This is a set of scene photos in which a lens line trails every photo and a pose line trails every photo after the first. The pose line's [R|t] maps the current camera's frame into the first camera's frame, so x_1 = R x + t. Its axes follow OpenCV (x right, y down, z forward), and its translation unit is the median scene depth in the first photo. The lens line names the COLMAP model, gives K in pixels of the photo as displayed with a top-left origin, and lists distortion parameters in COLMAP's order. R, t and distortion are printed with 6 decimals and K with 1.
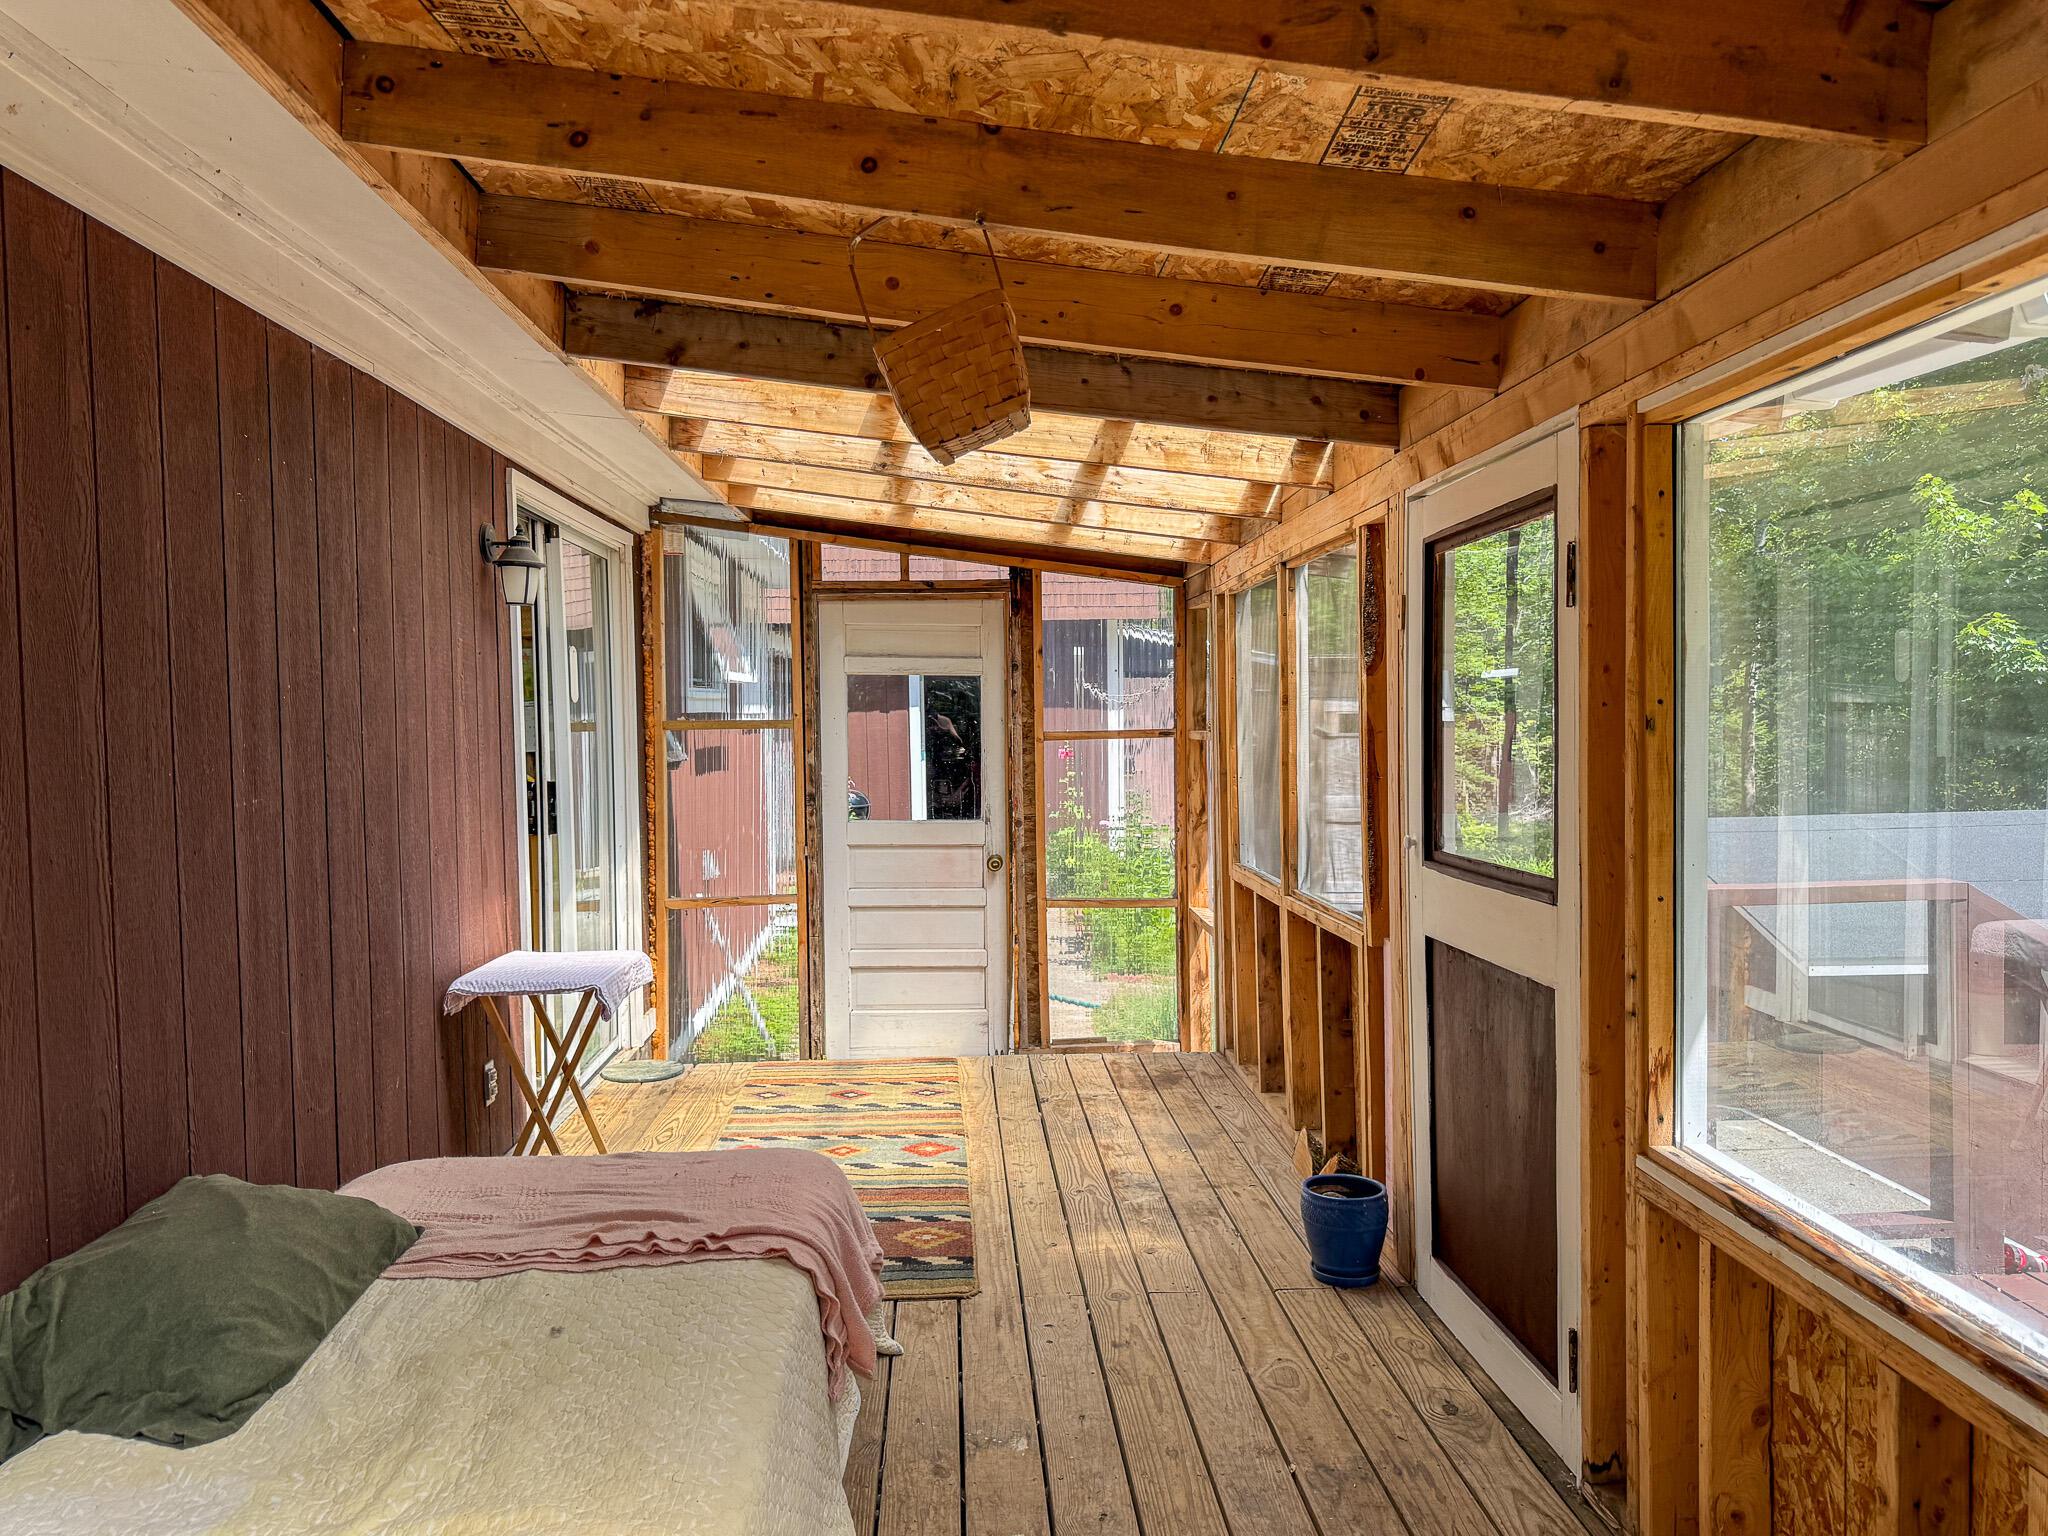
lens RADIAL K [[1442.2, 0, 1022.9], [0, 1442.2, 769.3], [0, 0, 1]] dist [0.066417, -0.074132]
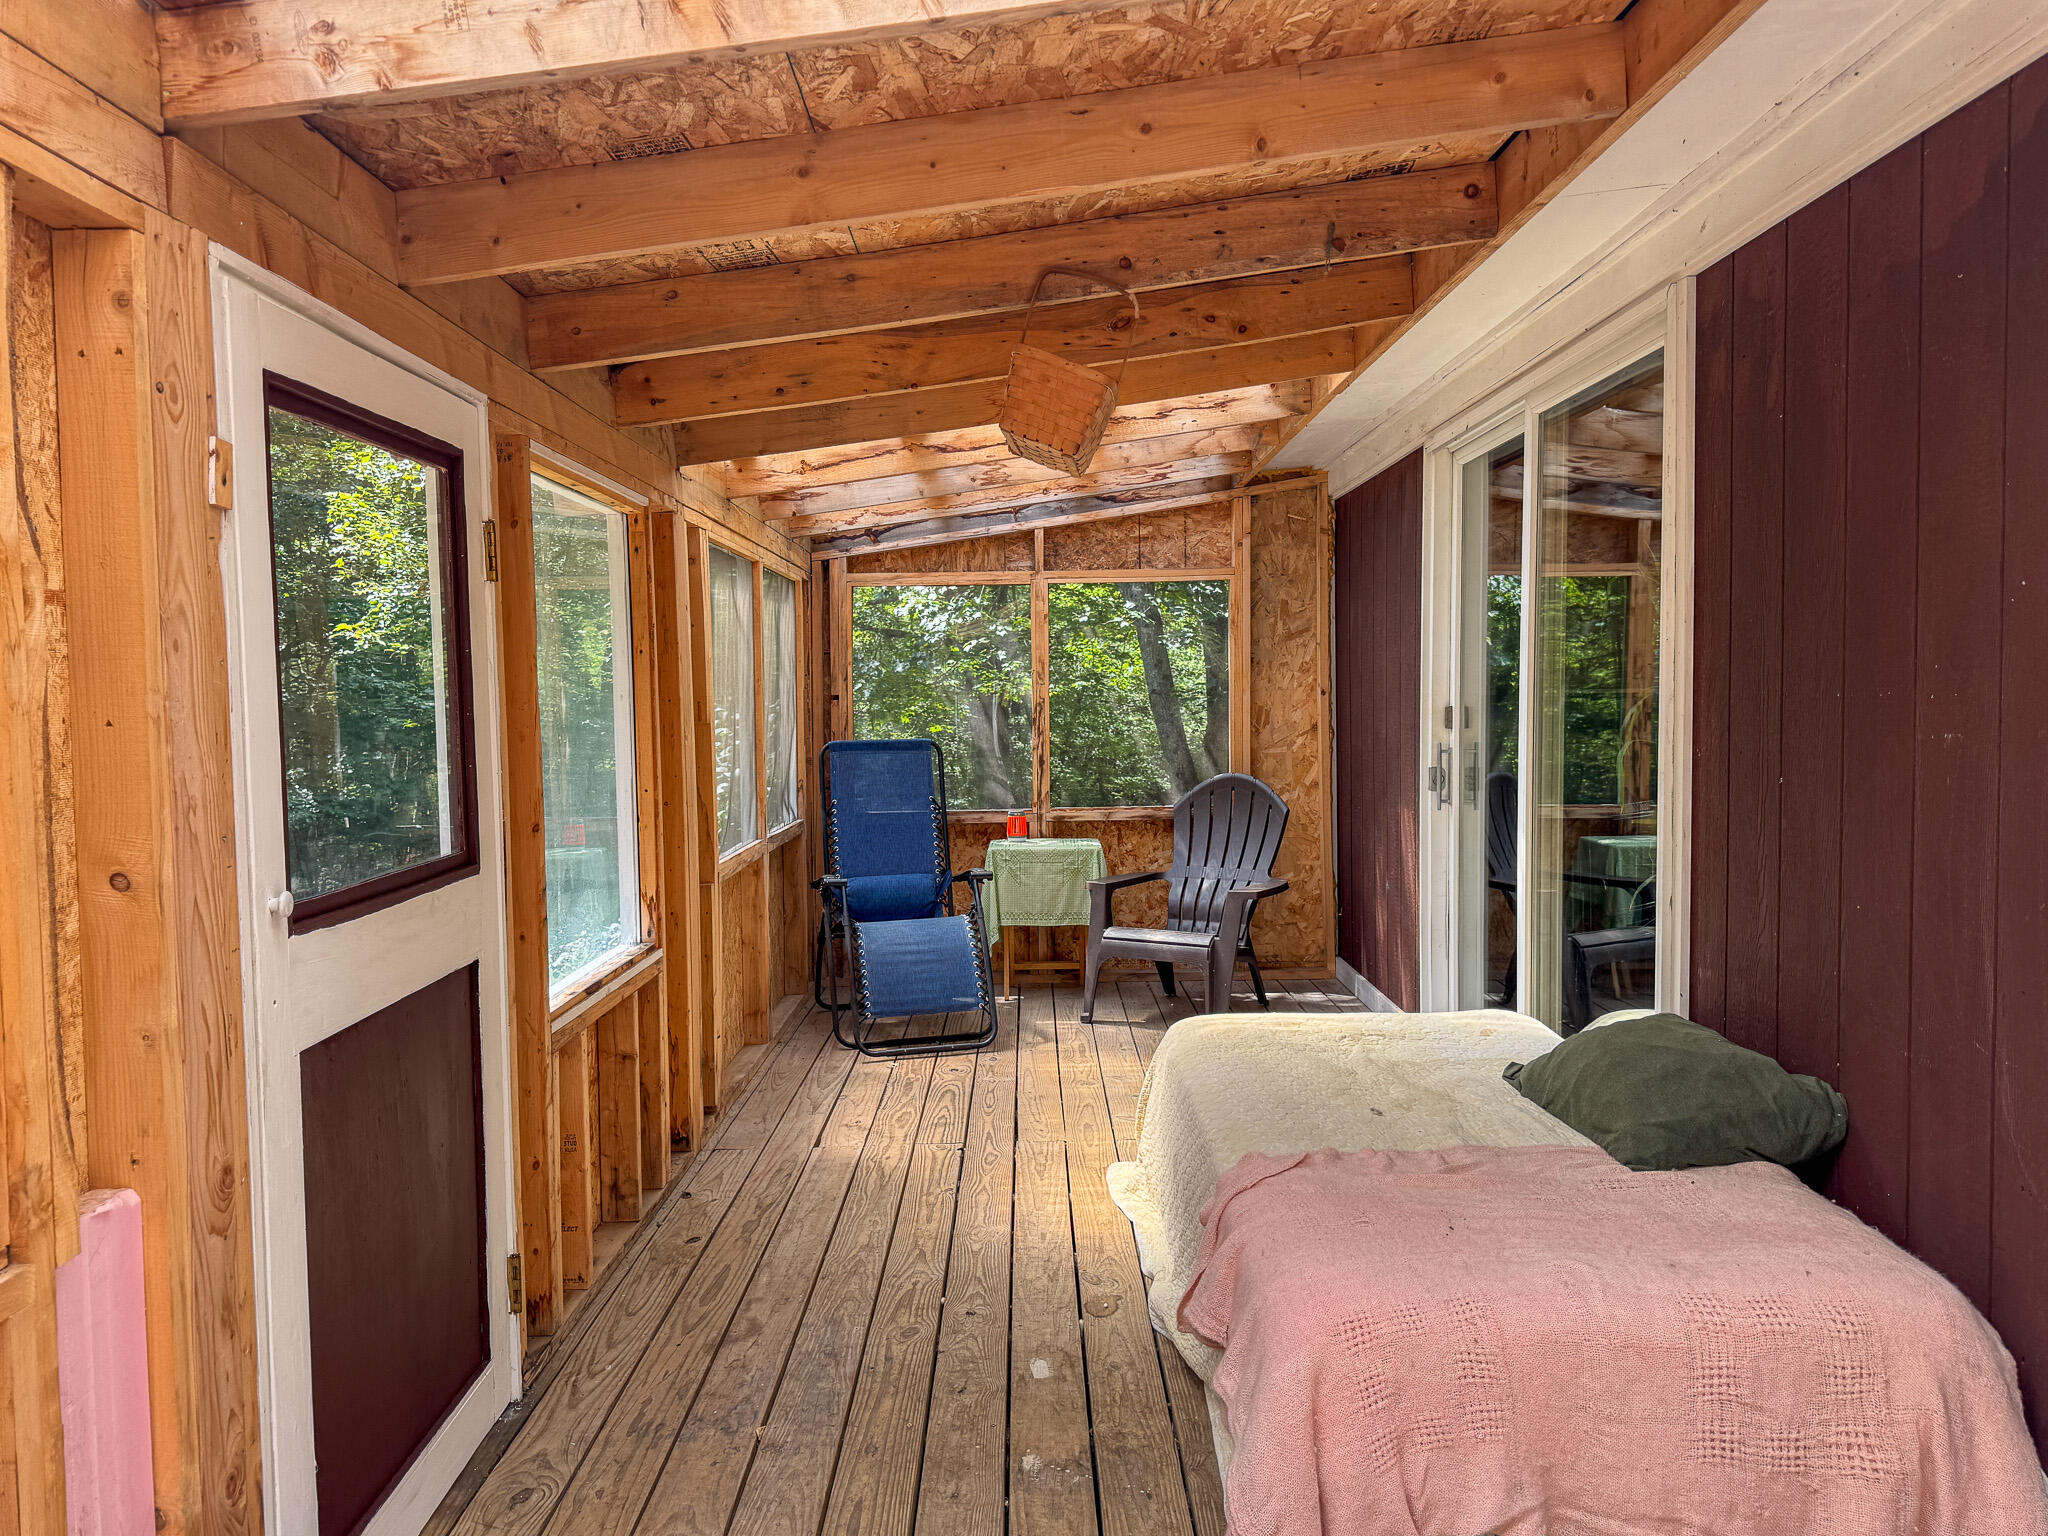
lens RADIAL K [[1442.2, 0, 1022.6], [0, 1442.2, 767.5], [0, 0, 1]] dist [0.066417, -0.074132]
pose [[-0.998116, 0.028243, 0.054476, -0.064017], [0.032798, 0.995872, 0.084631, -0.052949], [-0.051861, 0.086258, -0.994922, 2.034415]]
